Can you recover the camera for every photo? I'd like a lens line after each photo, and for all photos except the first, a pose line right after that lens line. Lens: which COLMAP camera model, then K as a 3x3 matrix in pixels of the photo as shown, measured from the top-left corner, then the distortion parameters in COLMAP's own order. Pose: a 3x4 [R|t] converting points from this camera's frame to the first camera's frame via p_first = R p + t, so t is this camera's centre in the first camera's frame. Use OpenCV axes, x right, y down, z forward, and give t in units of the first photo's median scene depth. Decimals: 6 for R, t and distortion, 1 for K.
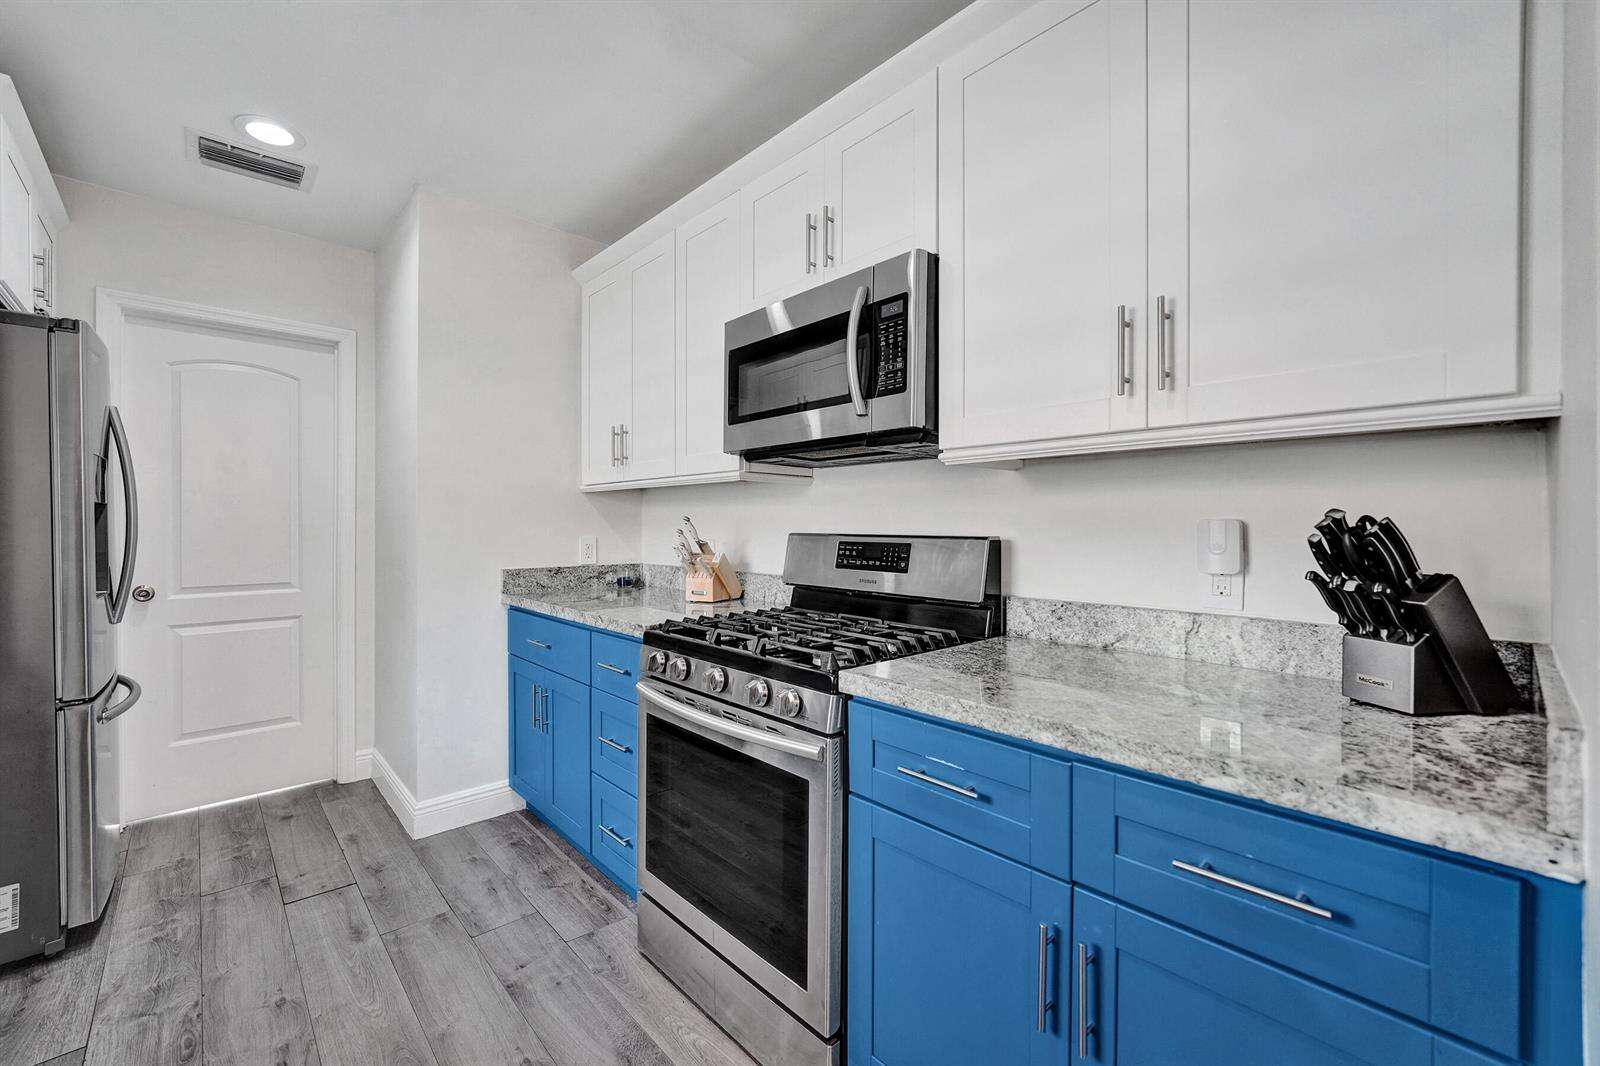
lens RADIAL K [[673.5, 0, 798.4], [0, 673.5, 525.5], [0, 0, 1]] dist [-0.002179, 0.000921]
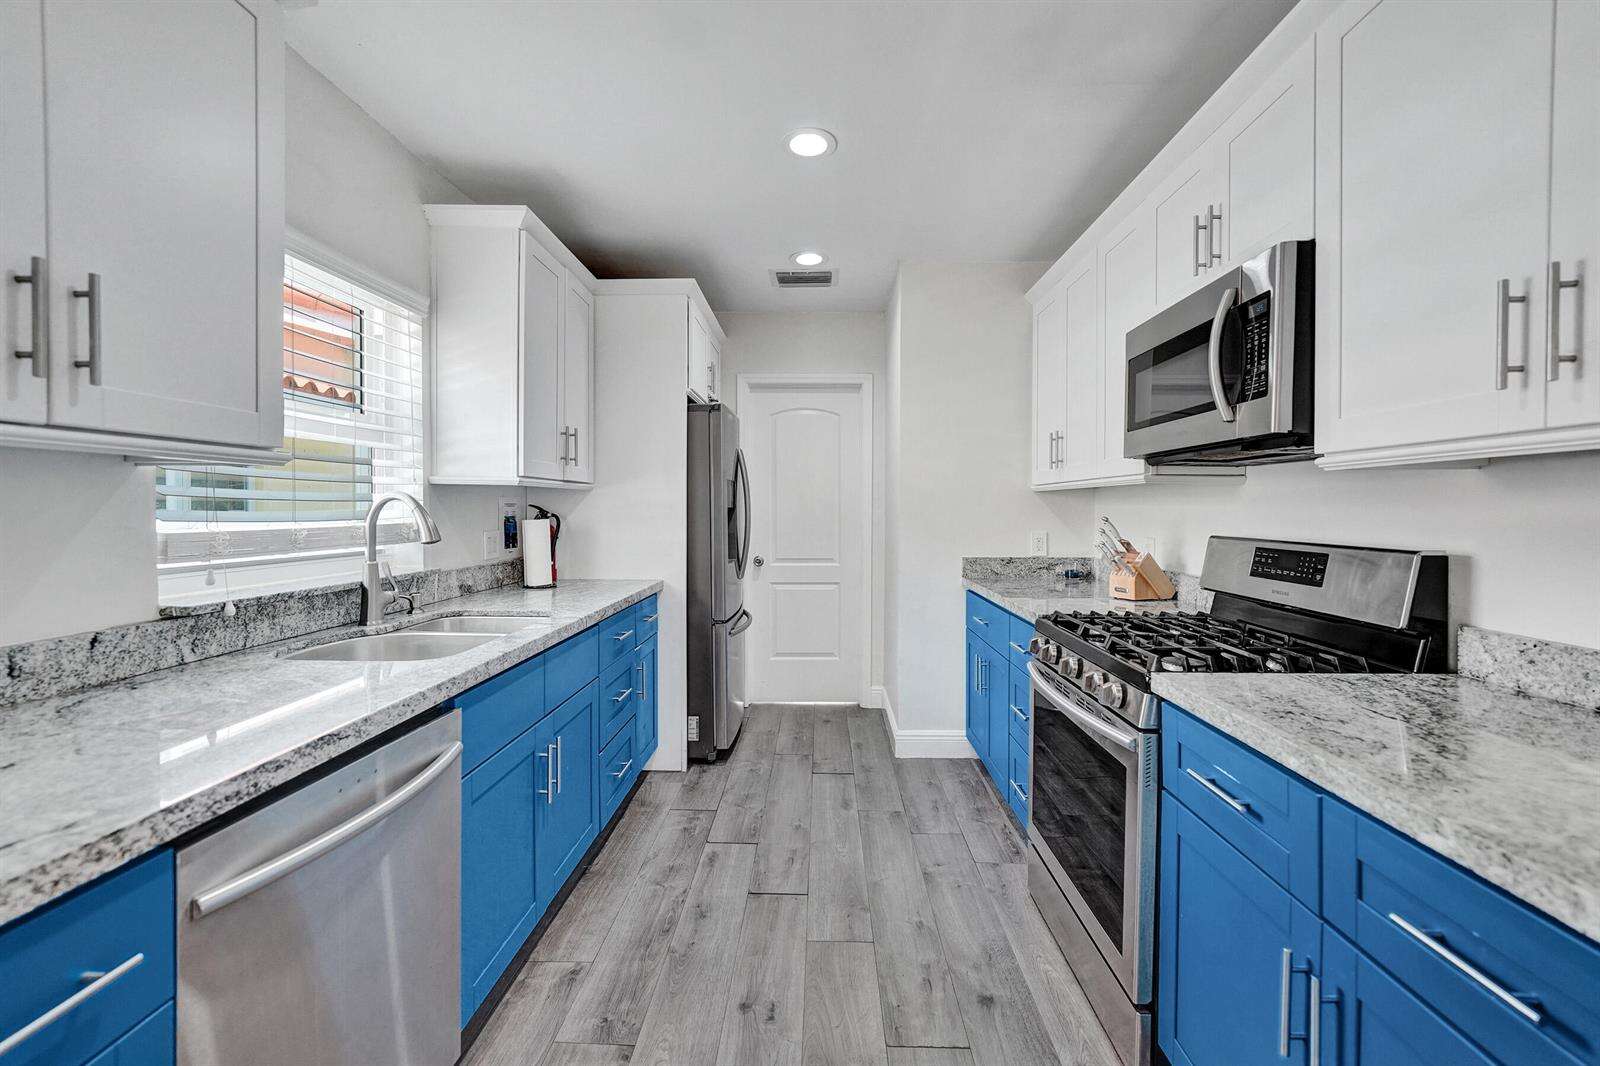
lens RADIAL K [[670.6, 0, 798.0], [0, 670.6, 515.8], [0, 0, 1]] dist [-0.020267, 0.009000]
pose [[0.720162, 0.008428, -0.693755, 0.279474], [-0.002533, 0.999951, 0.009519, -0.030621], [0.693801, -0.005098, 0.720149, -0.112635]]
